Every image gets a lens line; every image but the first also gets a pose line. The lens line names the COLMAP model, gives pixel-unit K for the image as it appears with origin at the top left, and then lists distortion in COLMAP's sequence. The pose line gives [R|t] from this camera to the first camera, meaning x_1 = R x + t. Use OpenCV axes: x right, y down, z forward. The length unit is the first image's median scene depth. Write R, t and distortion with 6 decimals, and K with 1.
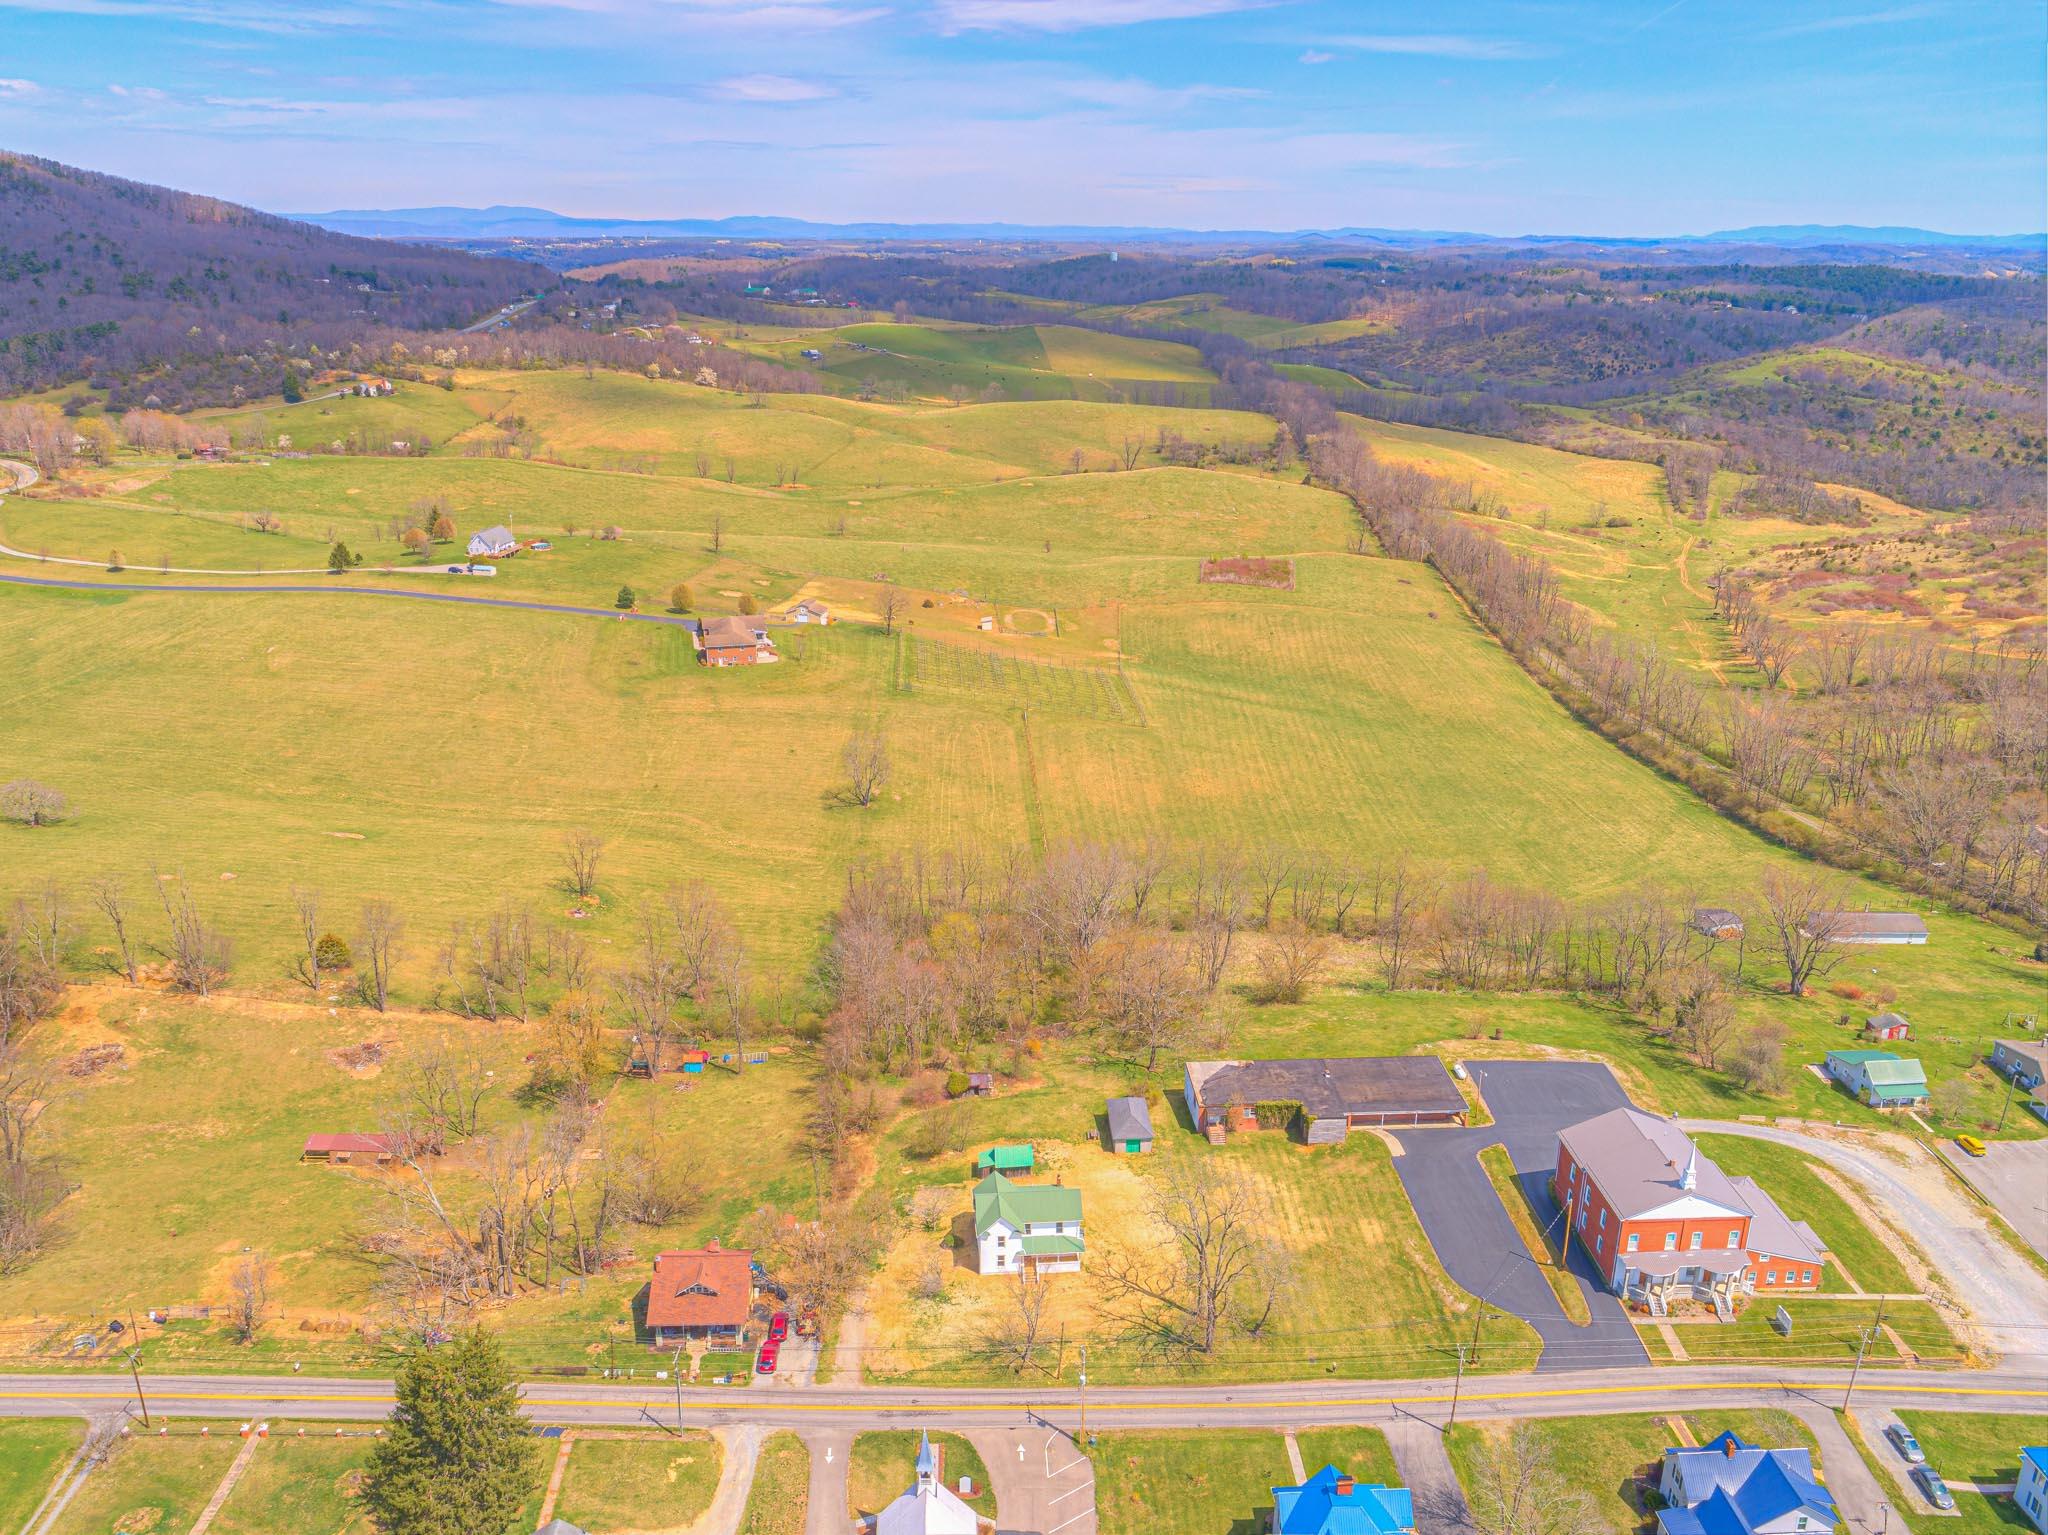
lens RADIAL K [[1557.1, 0, 1024.0], [0, 1557.1, 767.5], [0, 0, 1]] dist [-0.015668, 0.007413]
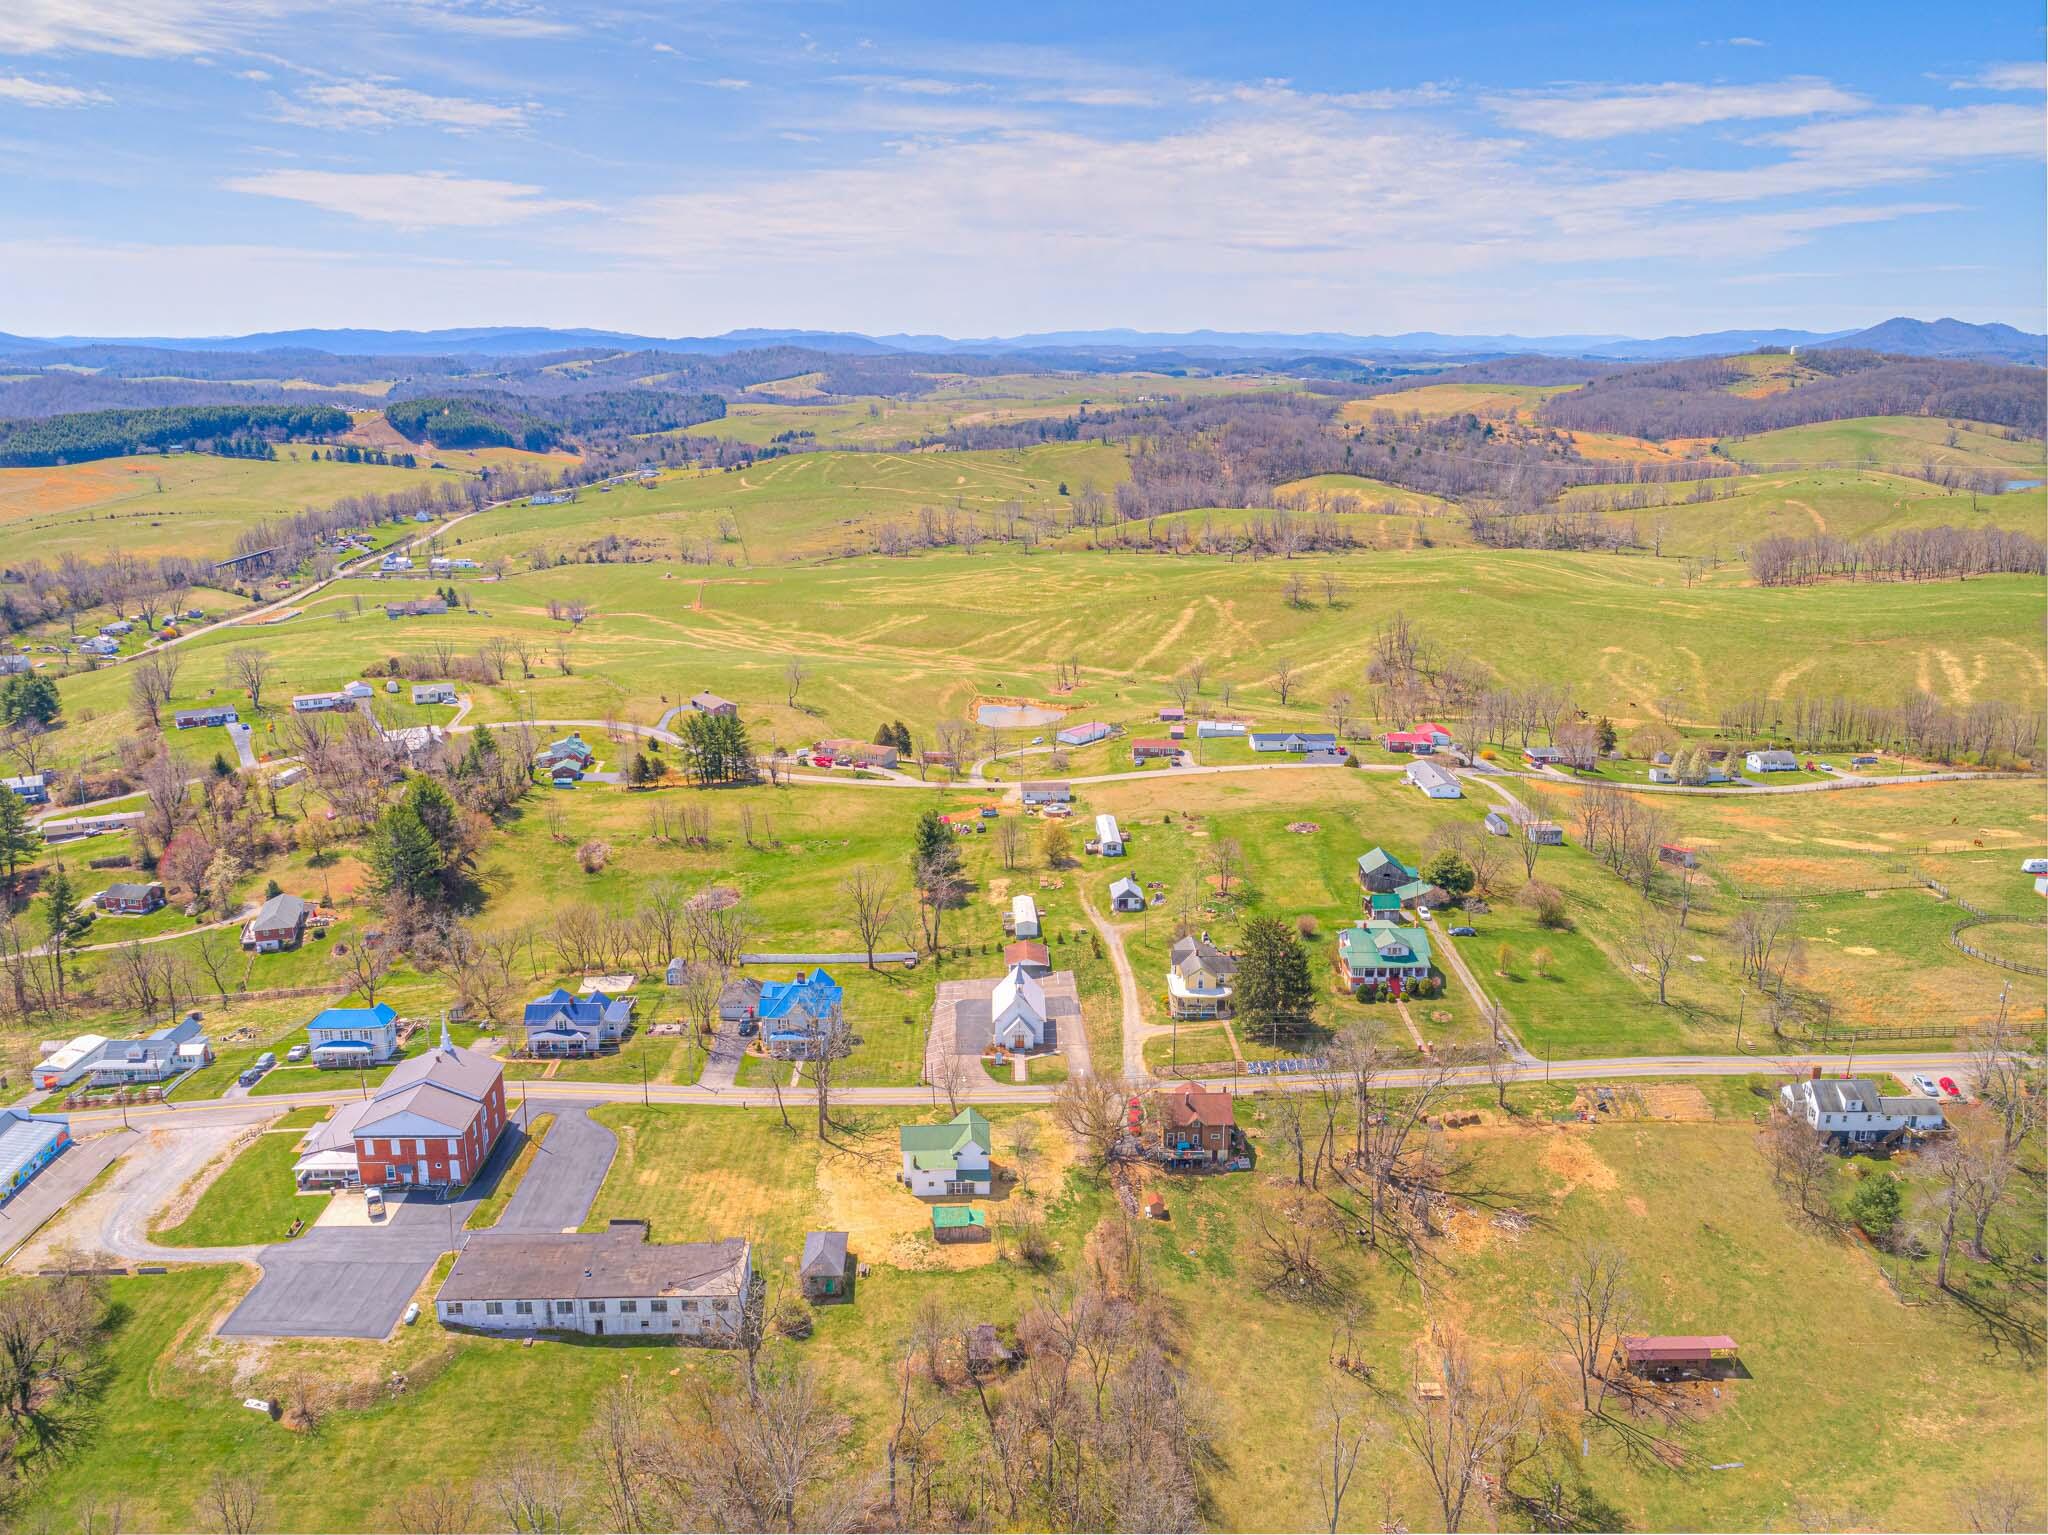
lens RADIAL K [[1535.6, 0, 1020.0], [0, 1535.6, 841.1], [0, 0, 1]] dist [-0.022726, 0.016420]
pose [[-0.999660, -0.015615, 0.020893, -0.069655], [0.000332, 0.793337, 0.608783, -0.562036], [-0.026081, 0.608583, -0.793062, 1.639425]]
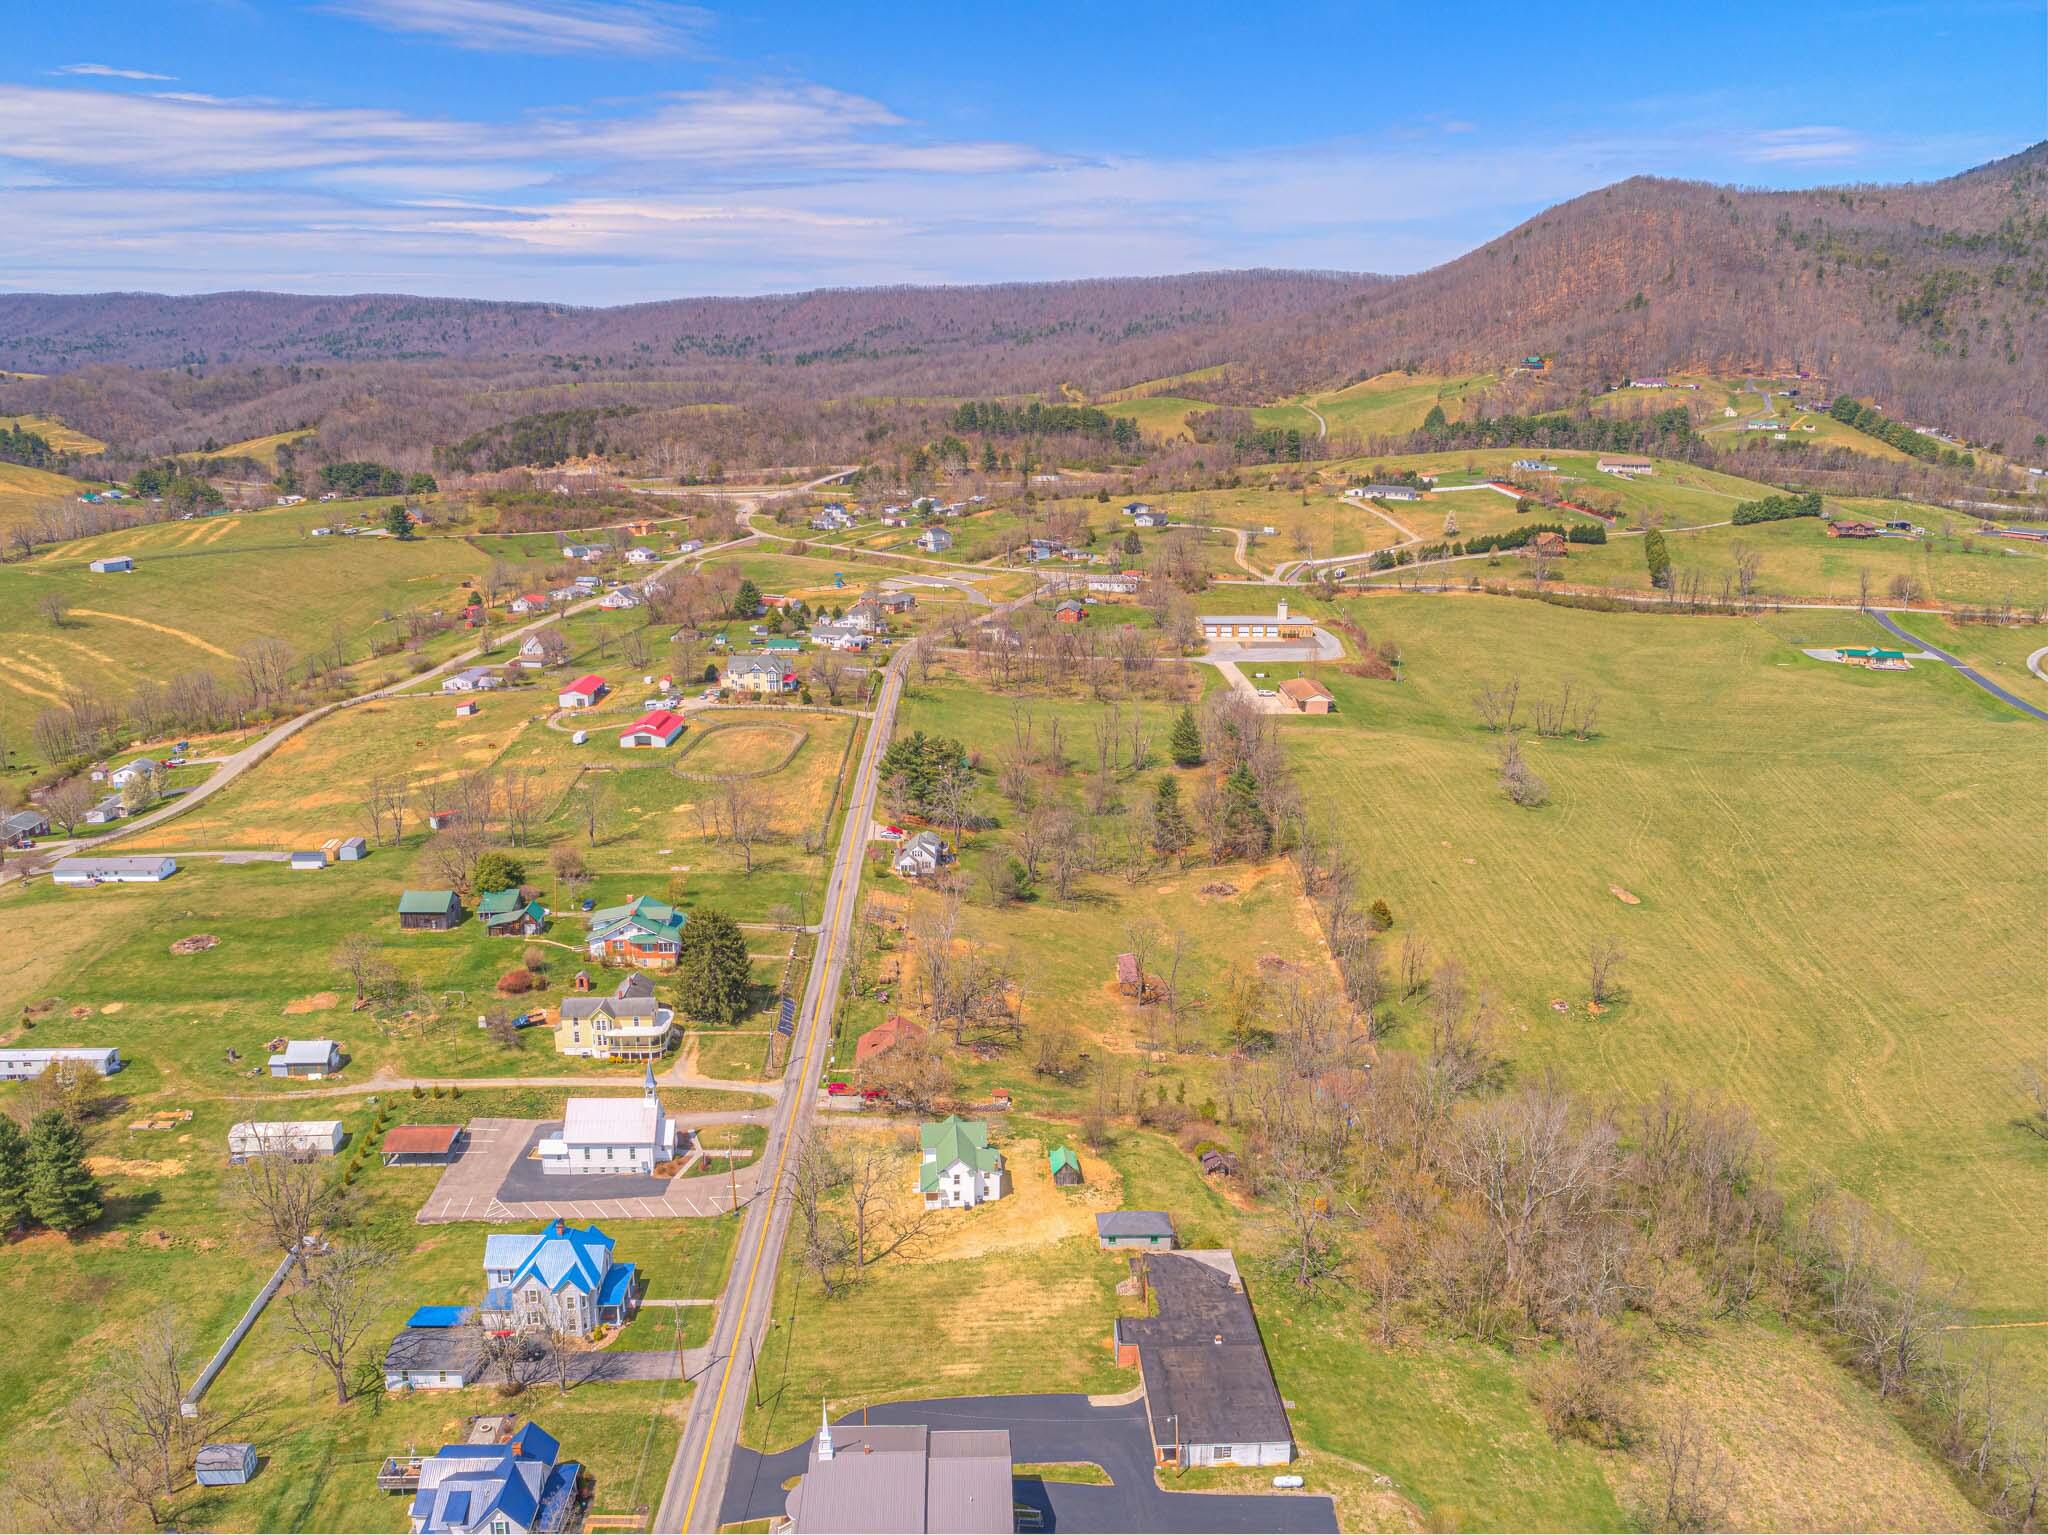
lens RADIAL K [[1557.1, 0, 1024.0], [0, 1557.1, 767.5], [0, 0, 1]] dist [-0.015668, 0.007413]
pose [[-0.011503, 0.257718, -0.966152, 0.986192], [-0.338048, 0.908323, 0.246317, -0.269209], [0.941059, 0.329439, 0.076672, 0.787659]]
